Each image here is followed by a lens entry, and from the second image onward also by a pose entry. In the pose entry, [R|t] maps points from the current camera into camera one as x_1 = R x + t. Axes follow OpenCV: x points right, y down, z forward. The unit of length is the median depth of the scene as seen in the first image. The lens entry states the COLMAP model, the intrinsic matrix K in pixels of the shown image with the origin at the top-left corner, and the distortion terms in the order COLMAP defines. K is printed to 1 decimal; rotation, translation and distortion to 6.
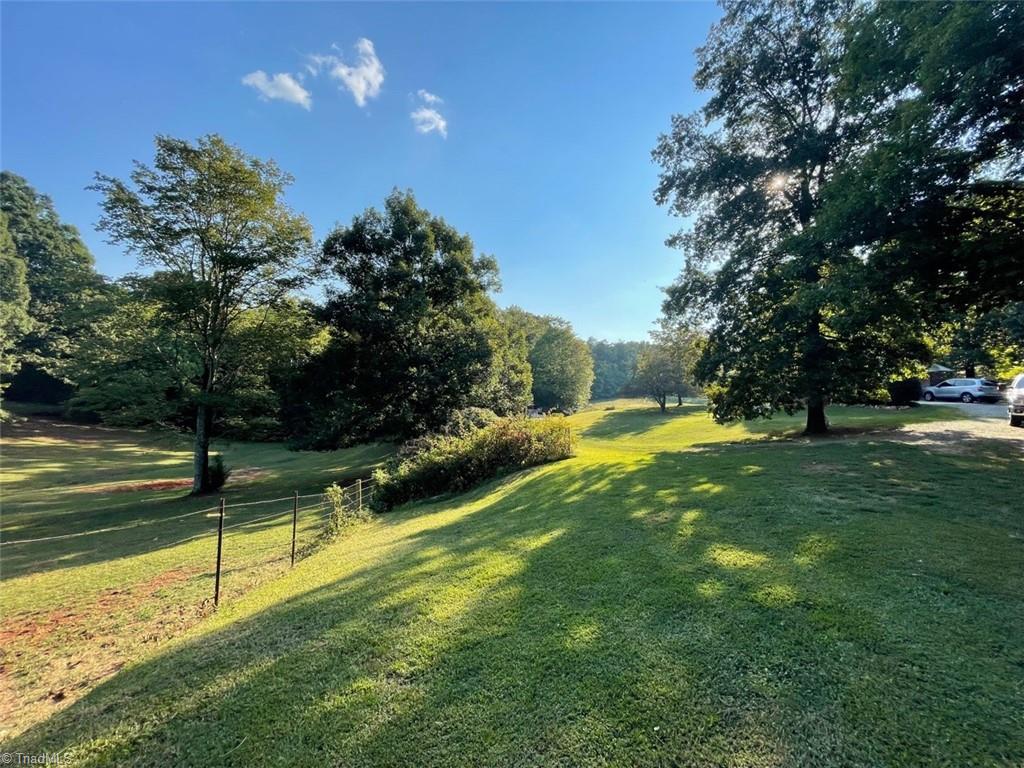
lens RADIAL K [[412.6, 0, 520.2], [0, 412.6, 382.7], [0, 0, 1]] dist [-0.002882, 0.000091]
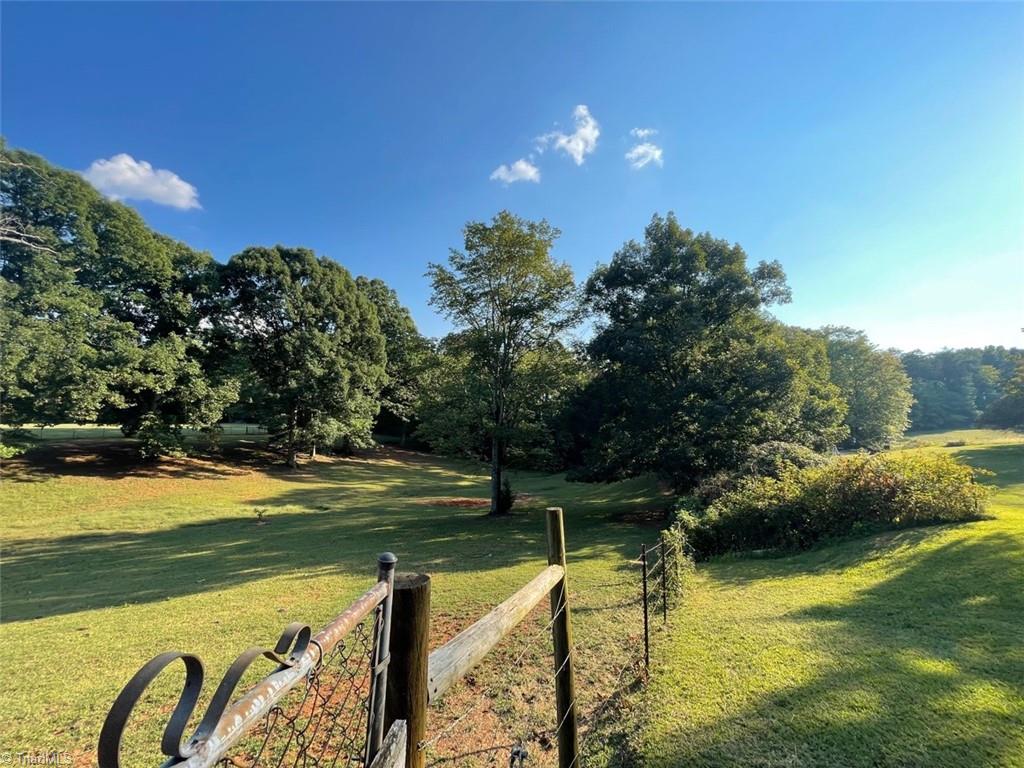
lens RADIAL K [[412.6, 0, 514.1], [0, 412.6, 383.8], [0, 0, 1]] dist [-0.002882, 0.000091]
pose [[0.853783, -0.061920, -0.516934, -0.103061], [0.023037, 0.996423, -0.081306, -0.000542], [0.520119, 0.057509, 0.852155, 0.013609]]
